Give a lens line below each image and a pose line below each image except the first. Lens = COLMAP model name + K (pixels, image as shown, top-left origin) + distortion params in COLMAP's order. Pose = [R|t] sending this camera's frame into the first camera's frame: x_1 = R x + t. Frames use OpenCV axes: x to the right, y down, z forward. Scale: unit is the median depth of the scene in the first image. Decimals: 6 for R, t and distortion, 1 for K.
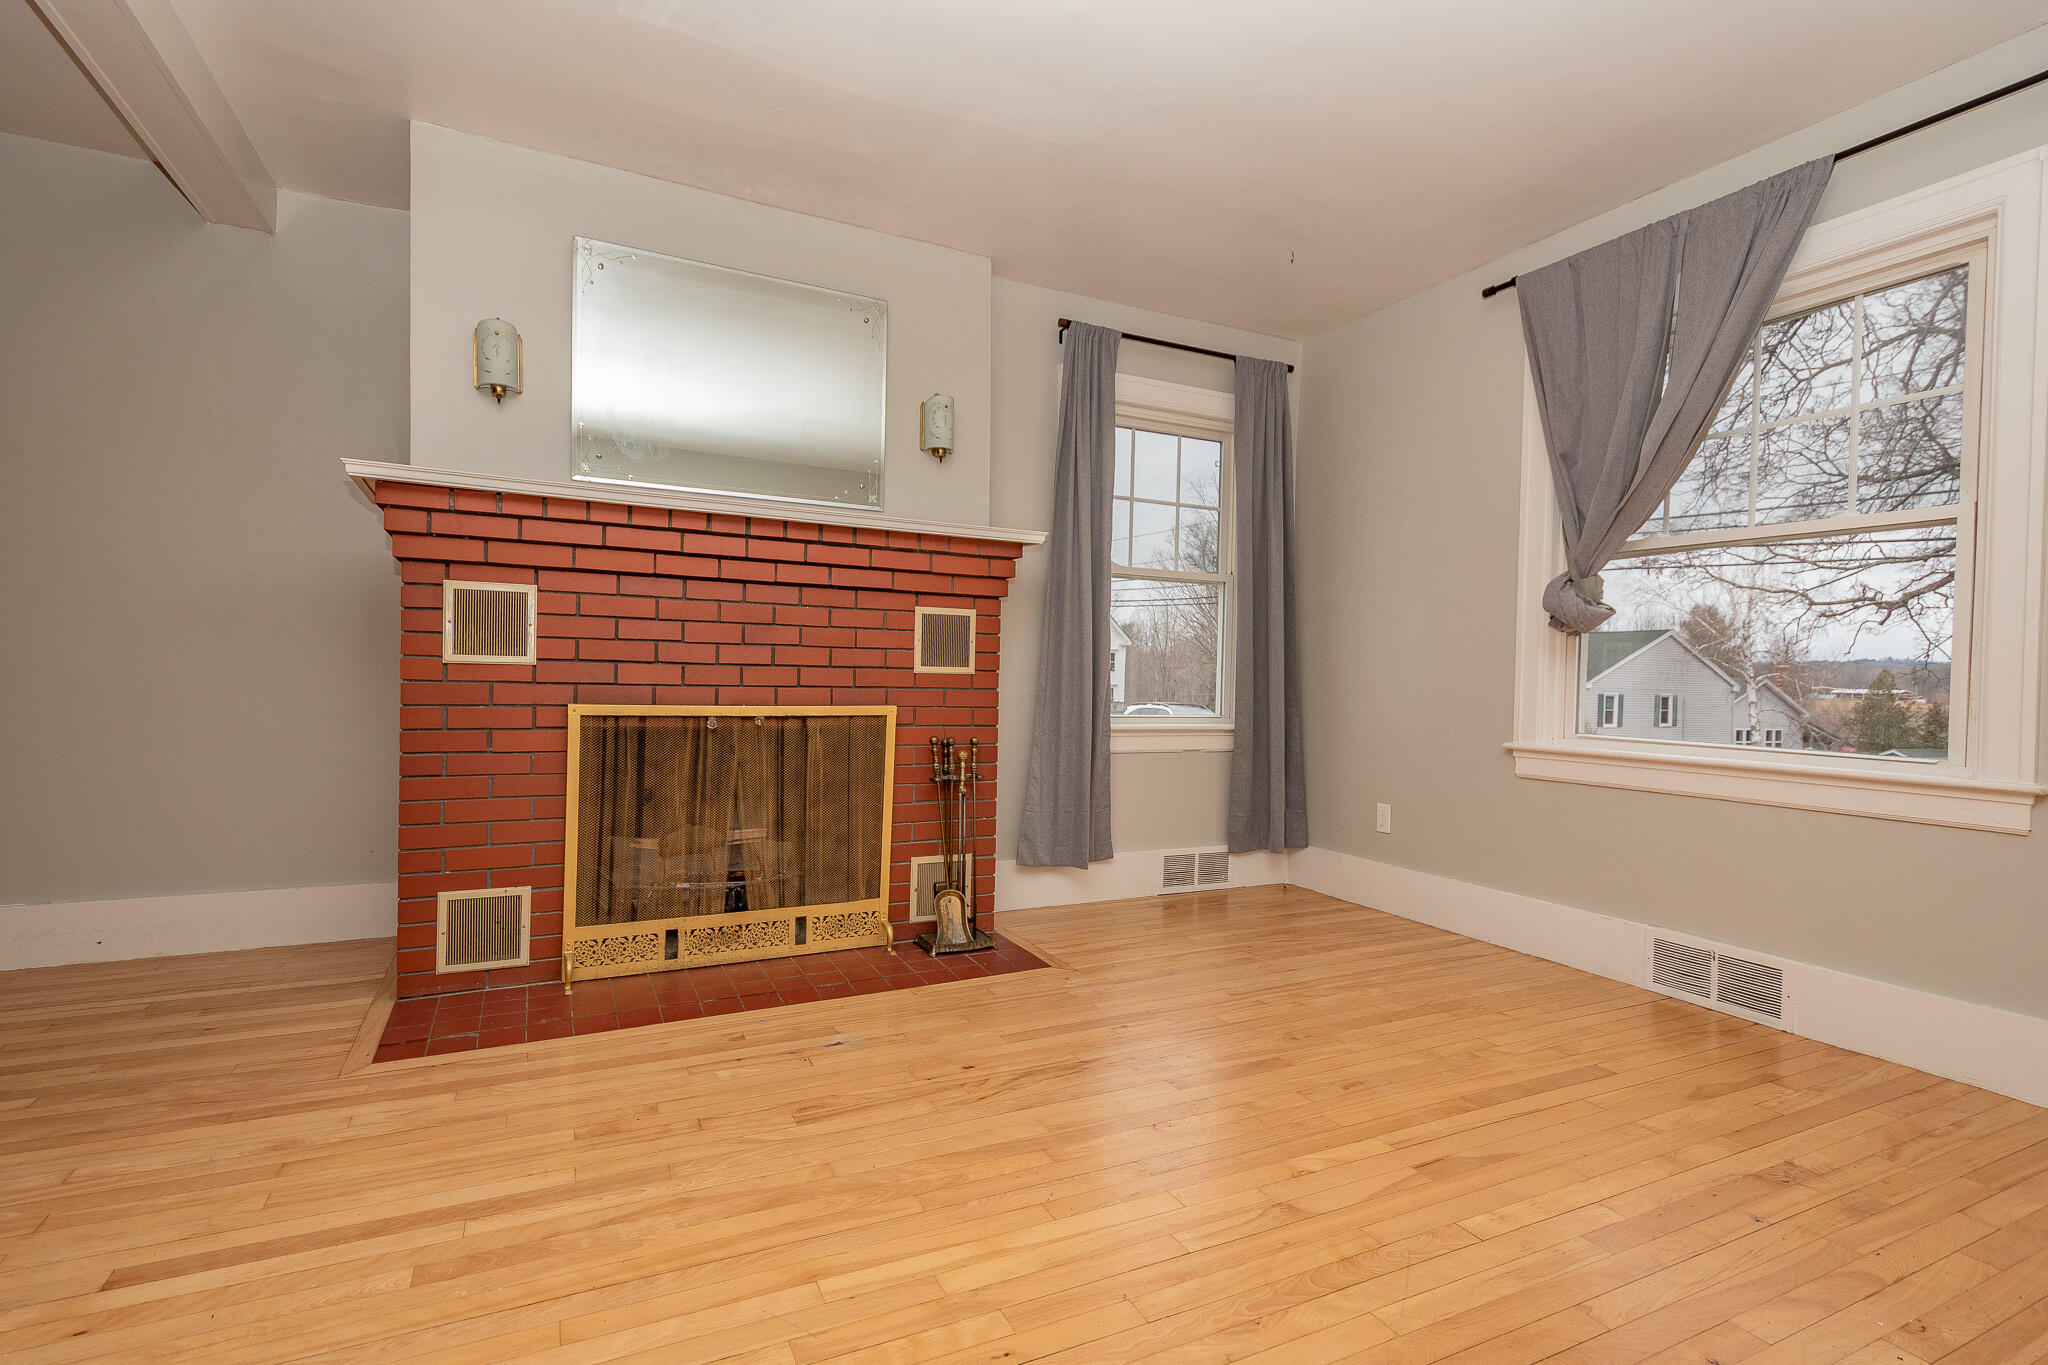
lens RADIAL K [[943.6, 0, 1011.7], [0, 943.6, 692.1], [0, 0, 1]] dist [0.028748, -0.013225]
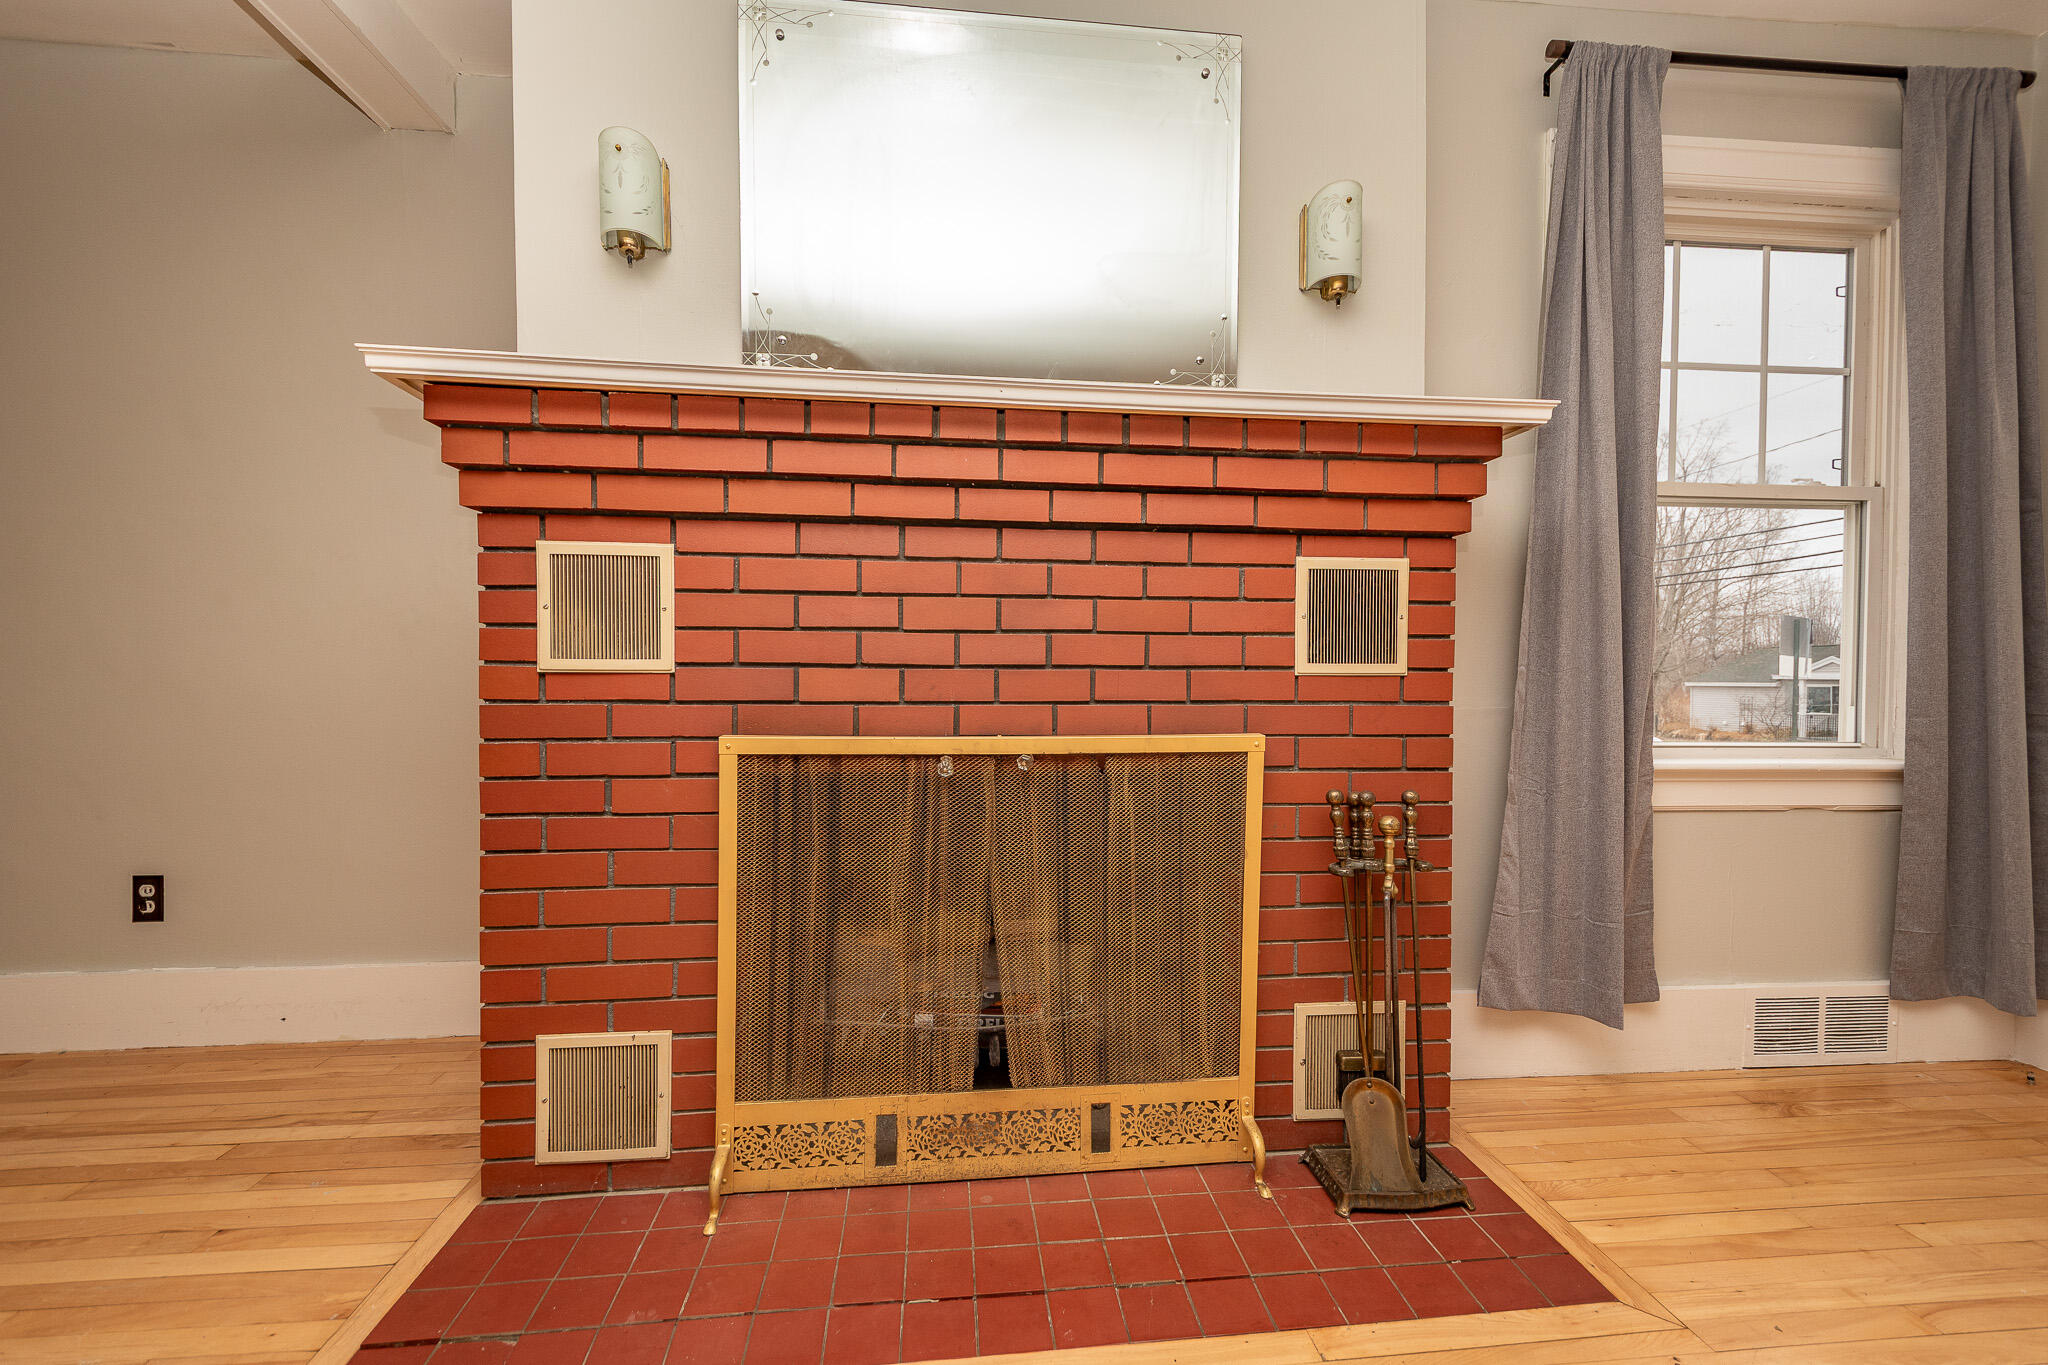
lens RADIAL K [[940.4, 0, 1034.5], [0, 940.4, 685.8], [0, 0, 1]] dist [0.014325, 0.000024]
pose [[0.943438, -0.012323, -0.331319, -0.068187], [0.009388, 0.999901, -0.010456, -0.010337], [0.331416, 0.006754, 0.943461, 0.446413]]
